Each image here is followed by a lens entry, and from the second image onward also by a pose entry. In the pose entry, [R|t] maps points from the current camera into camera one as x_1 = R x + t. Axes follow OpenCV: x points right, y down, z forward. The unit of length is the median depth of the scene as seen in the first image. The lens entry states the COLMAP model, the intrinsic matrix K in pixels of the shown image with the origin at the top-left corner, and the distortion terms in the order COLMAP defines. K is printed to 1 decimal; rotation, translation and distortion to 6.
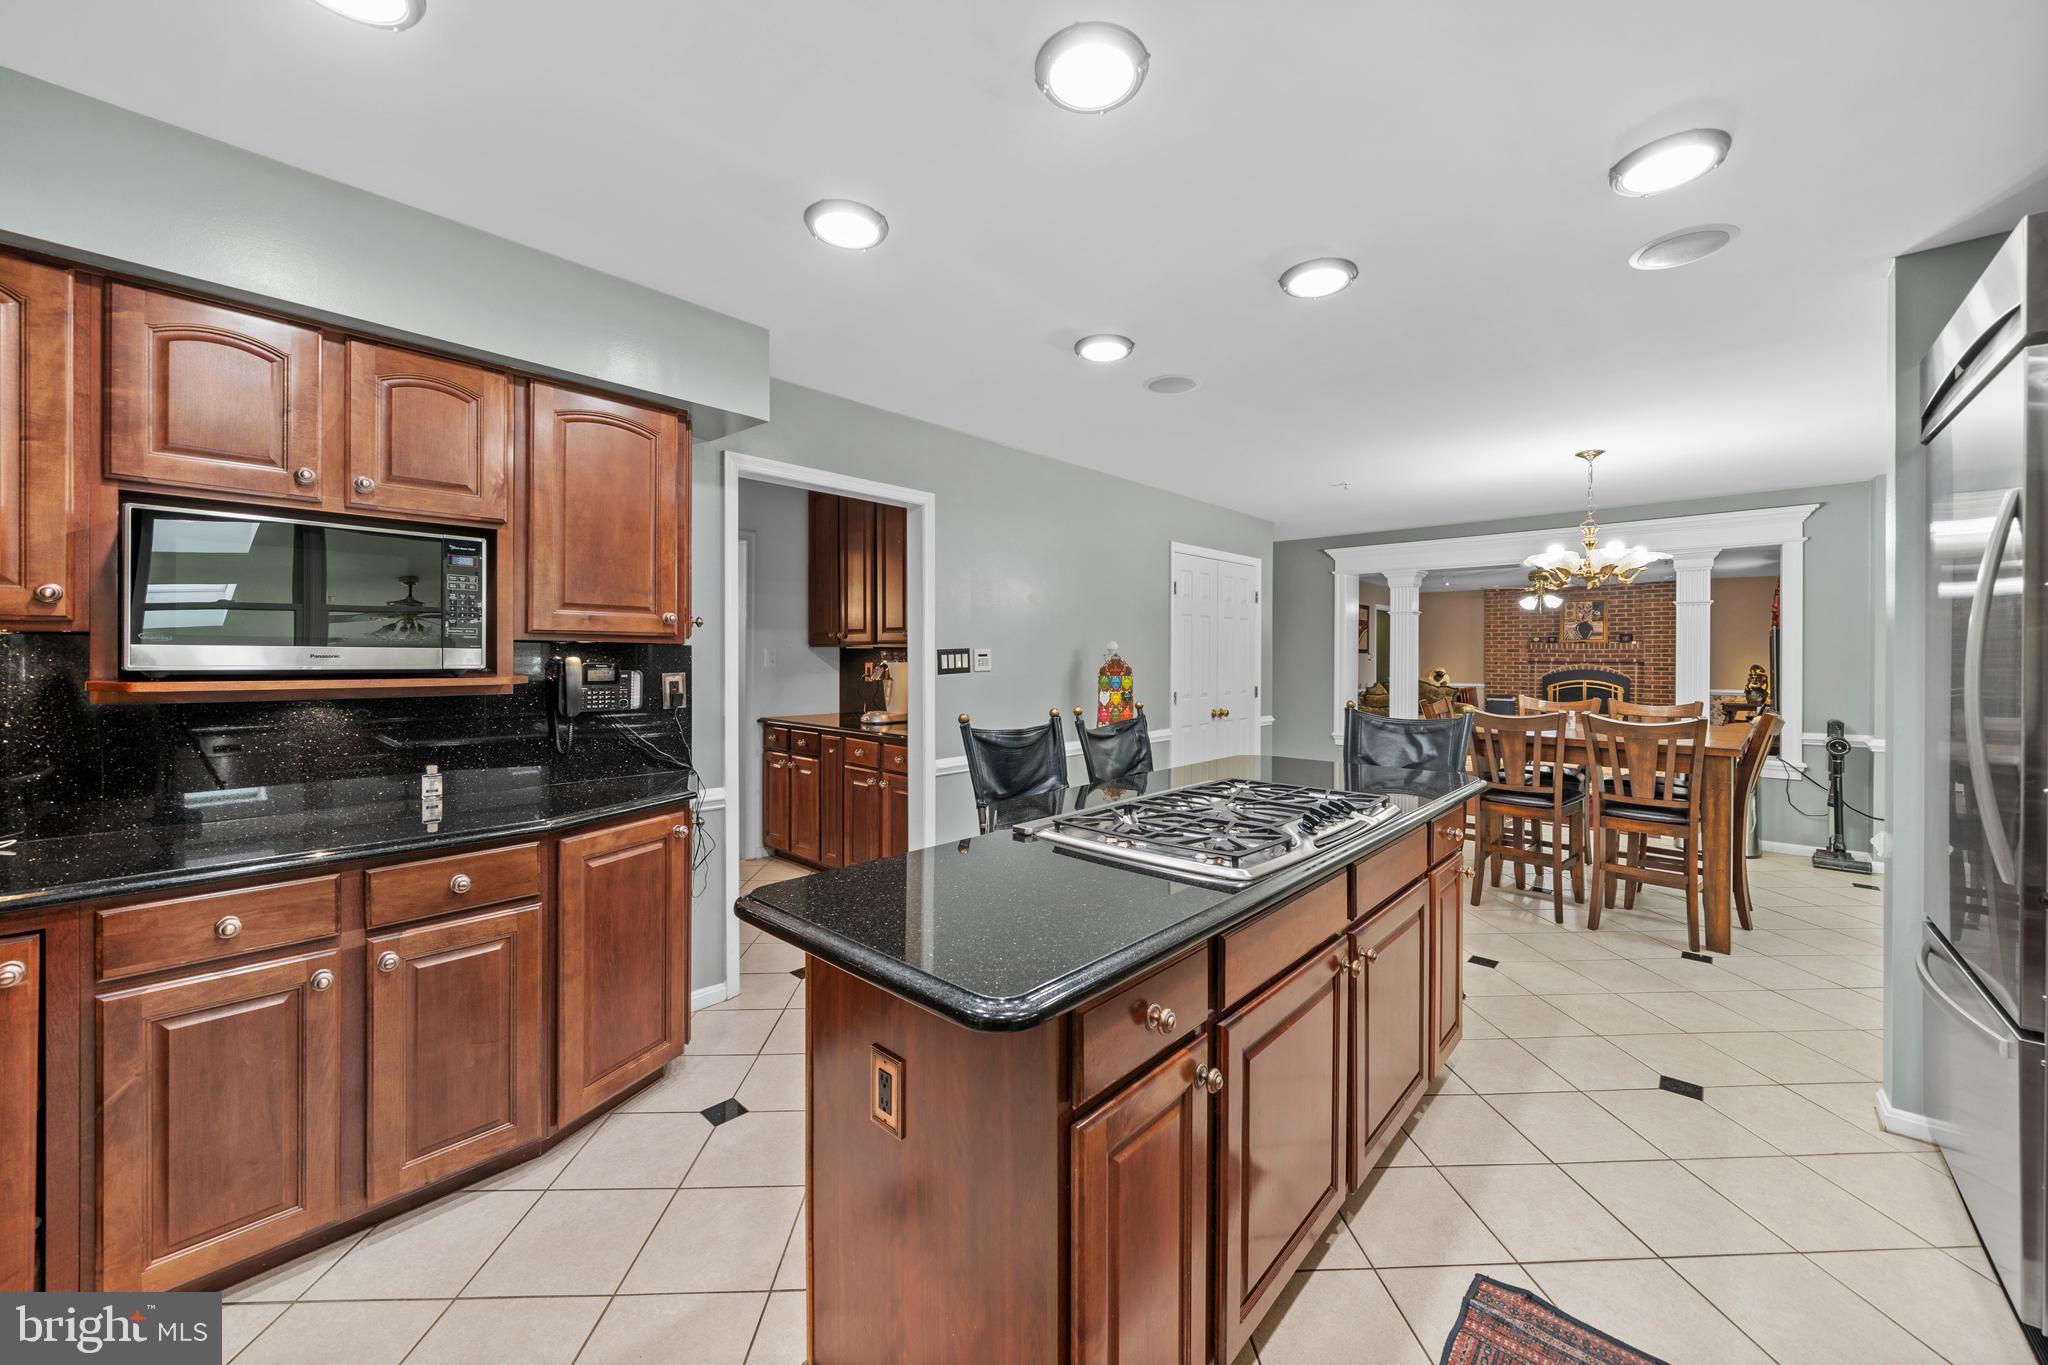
lens RADIAL K [[781.9, 0, 1055.7], [0, 781.9, 657.1], [0, 0, 1]] dist [-0.006705, 0.000786]
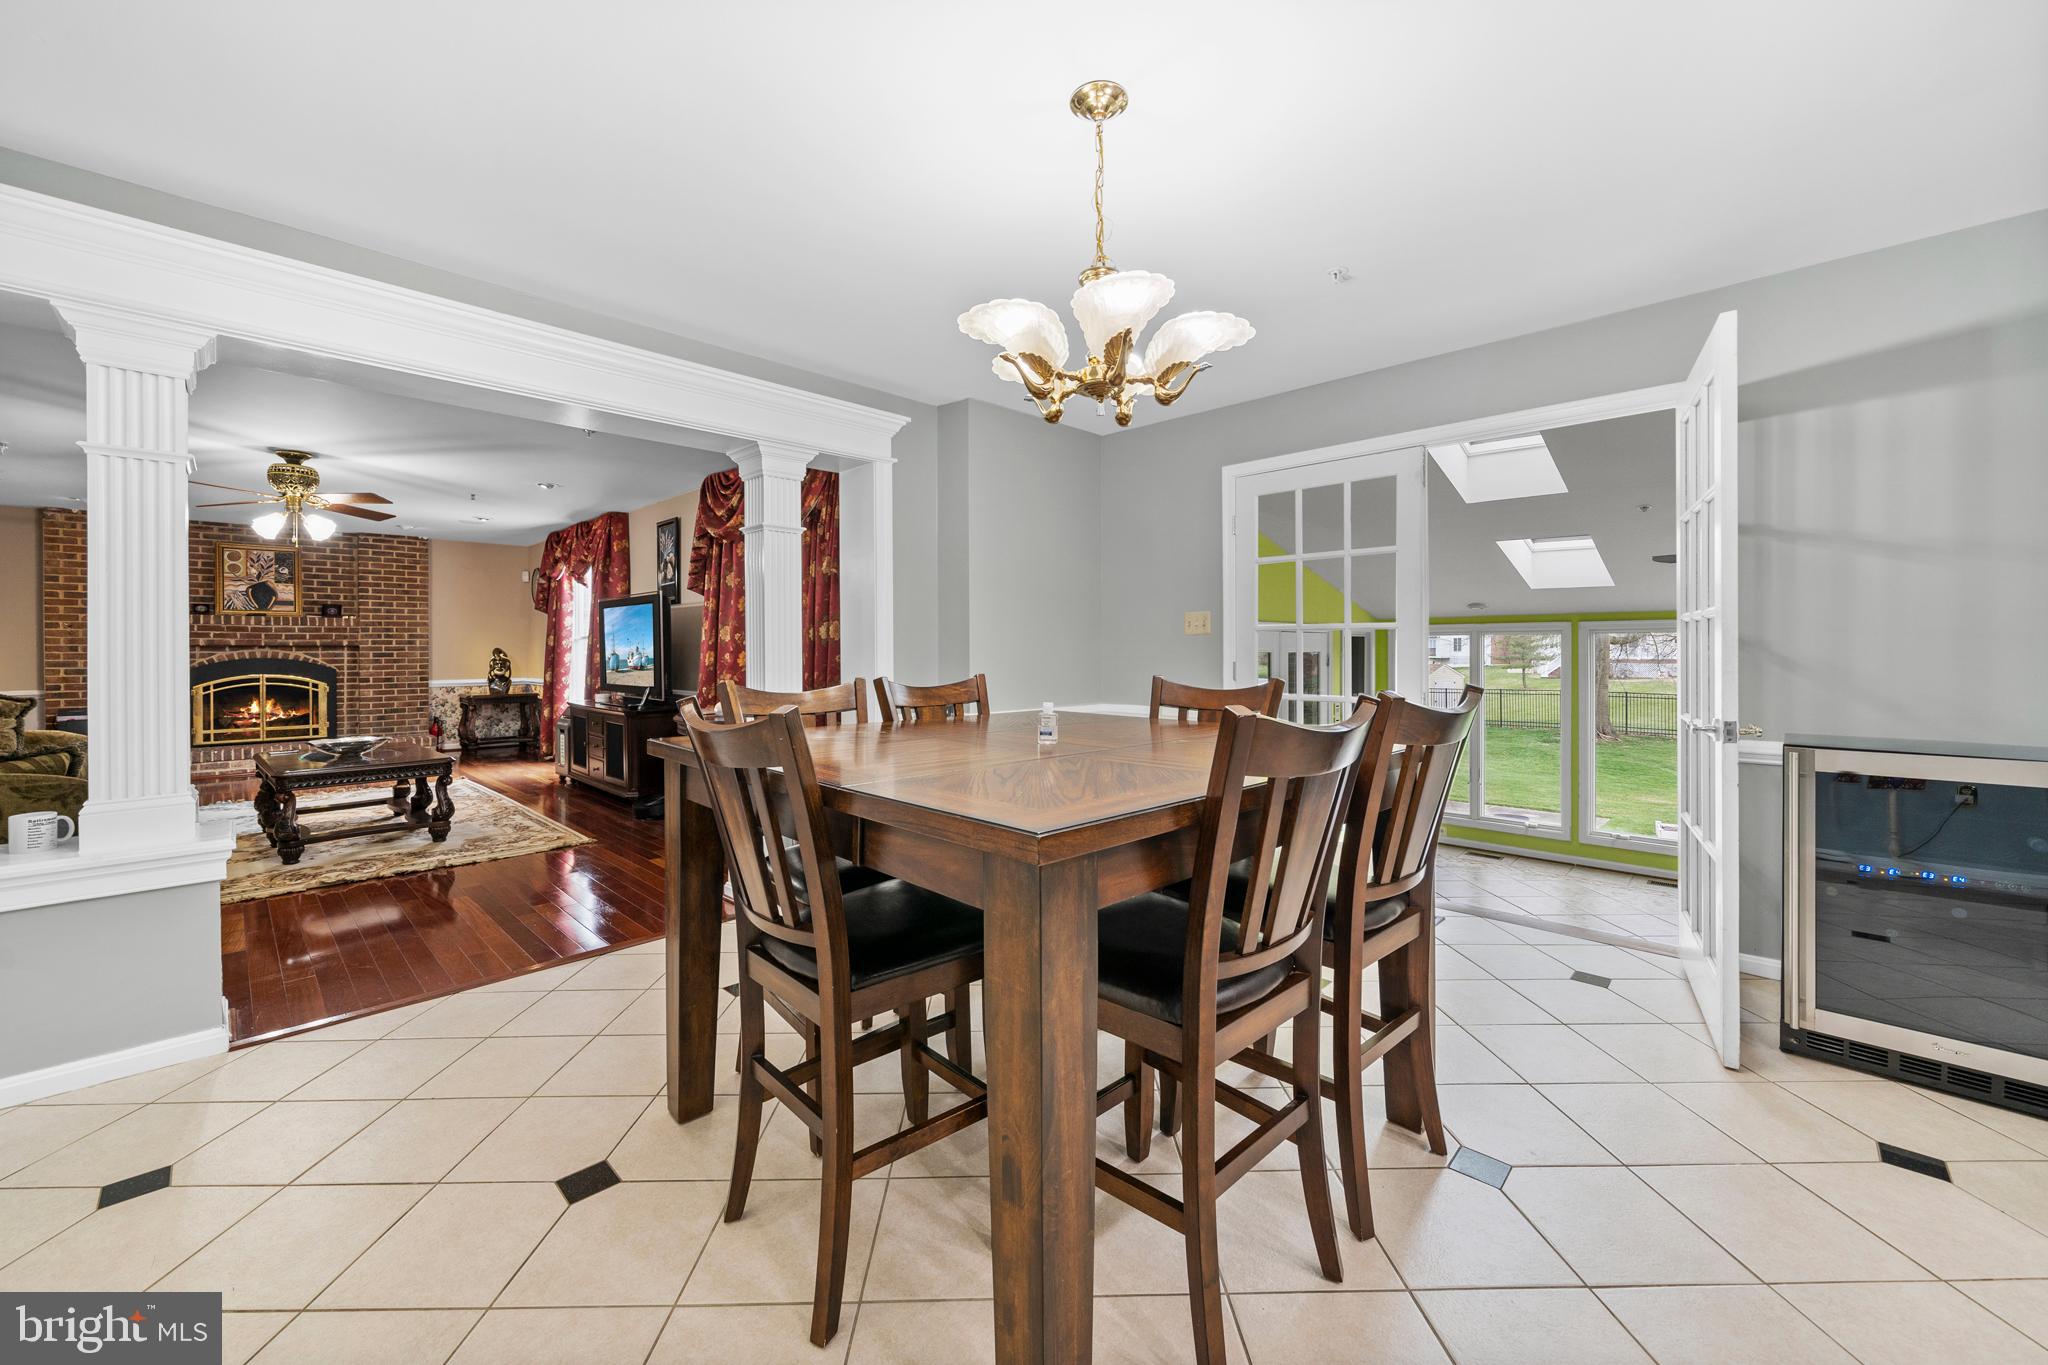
lens RADIAL K [[781.9, 0, 986.4], [0, 781.9, 652.6], [0, 0, 1]] dist [-0.006705, 0.000786]
pose [[0.068168, -0.005052, 0.997661, 0.491866], [0.010186, 0.999939, 0.004368, 0.082191], [-0.997622, 0.009864, 0.068215, 2.042910]]
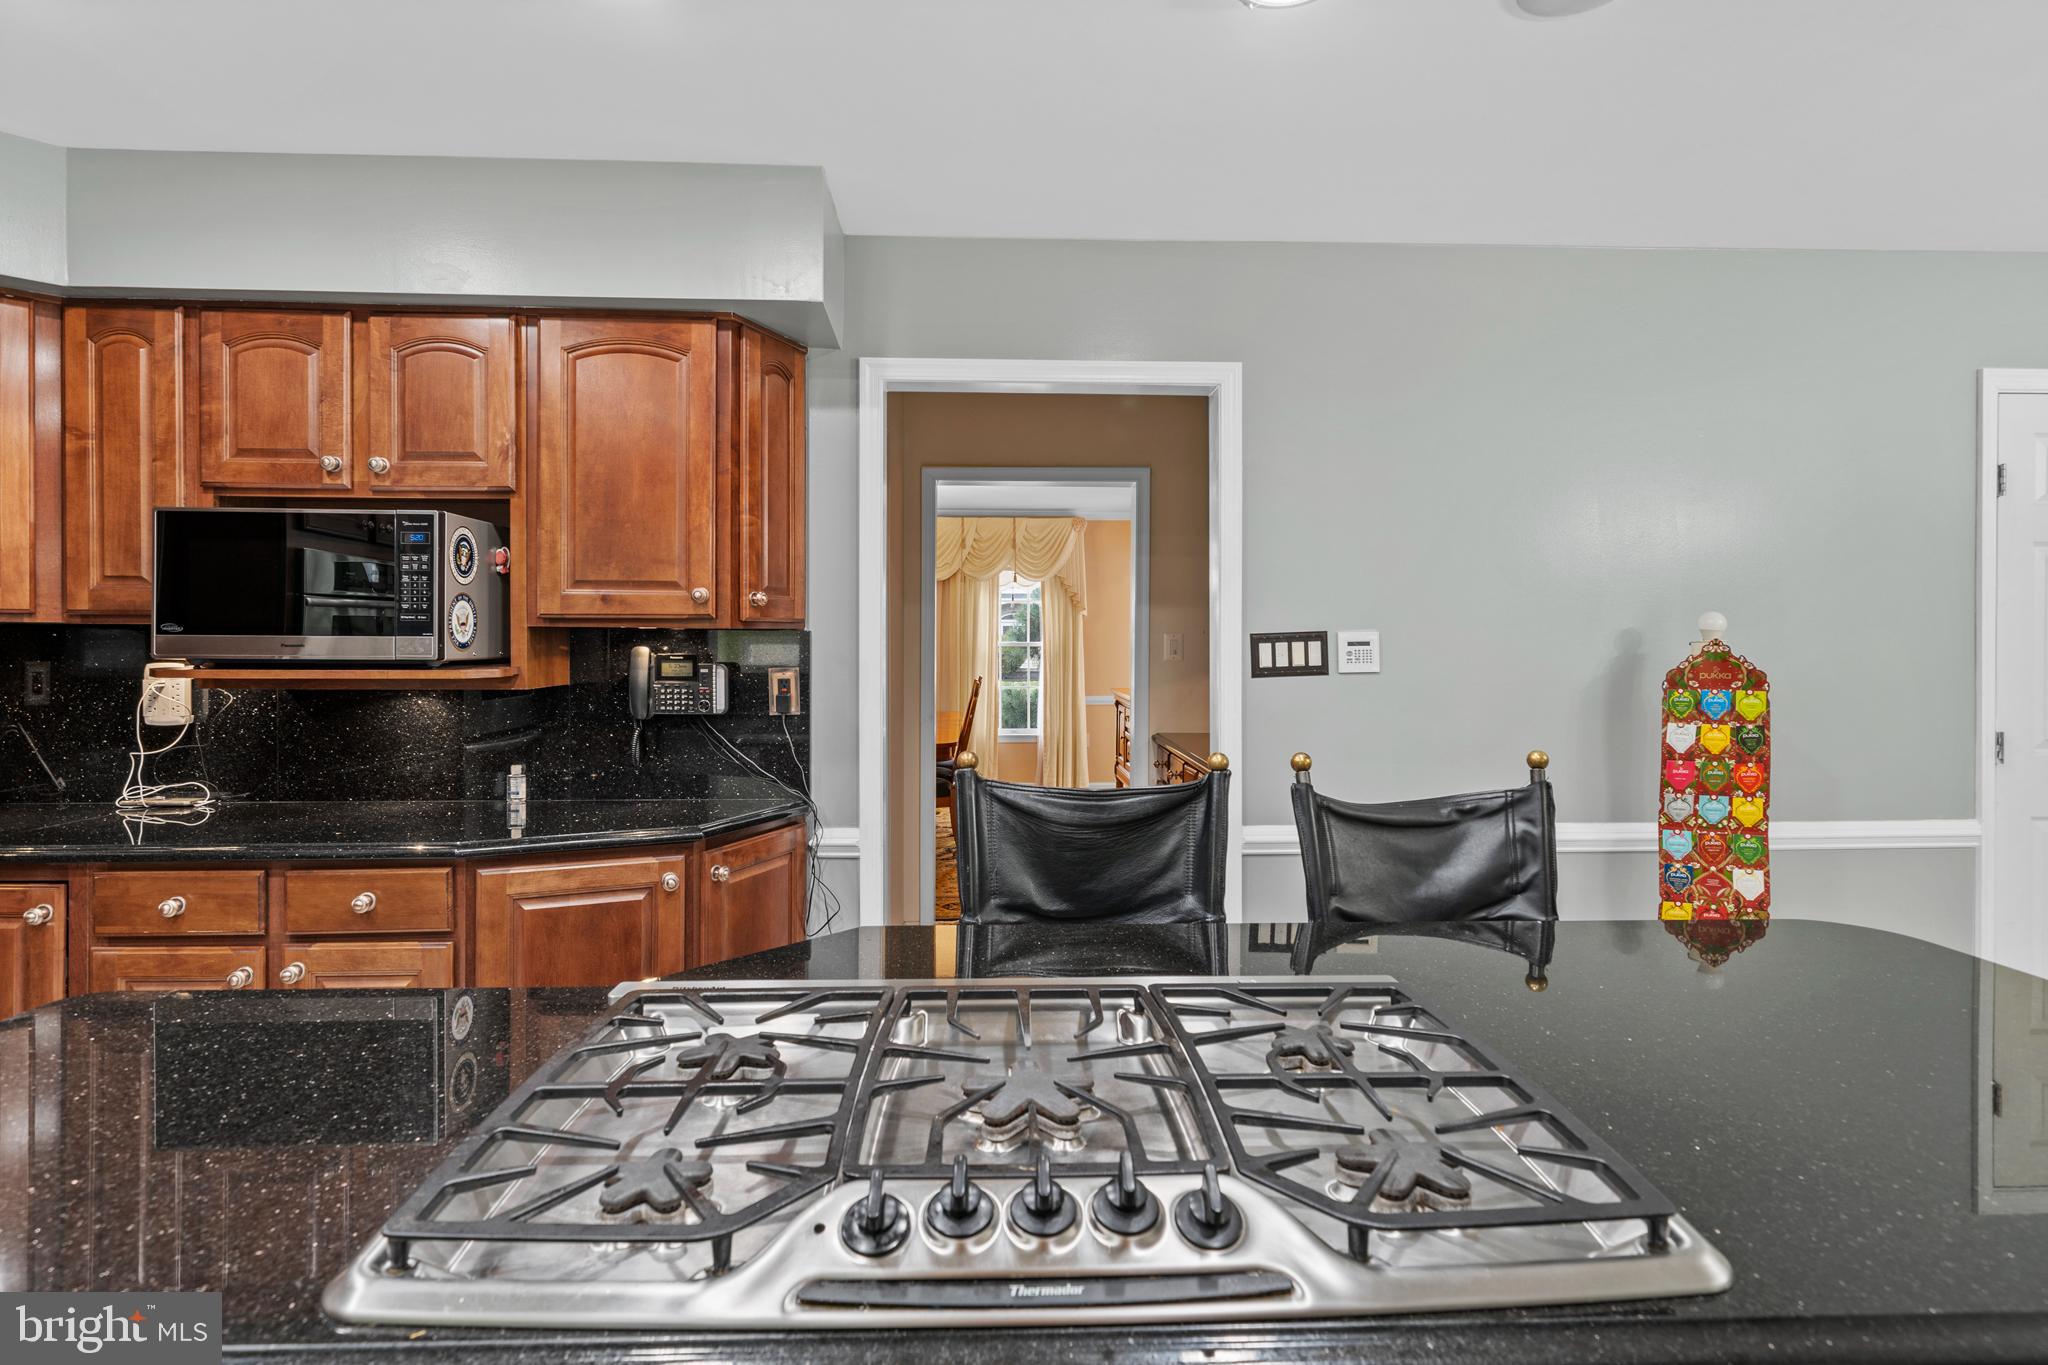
lens RADIAL K [[1040.0, 0, 1047.2], [0, 1040.0, 645.9], [0, 0, 1]] dist [0.004604, -0.000334]
pose [[0.683027, 0.001512, -0.730392, 0.517506], [-0.001413, 0.999999, 0.000748, -0.002096], [0.730392, 0.000521, 0.683028, 0.624584]]
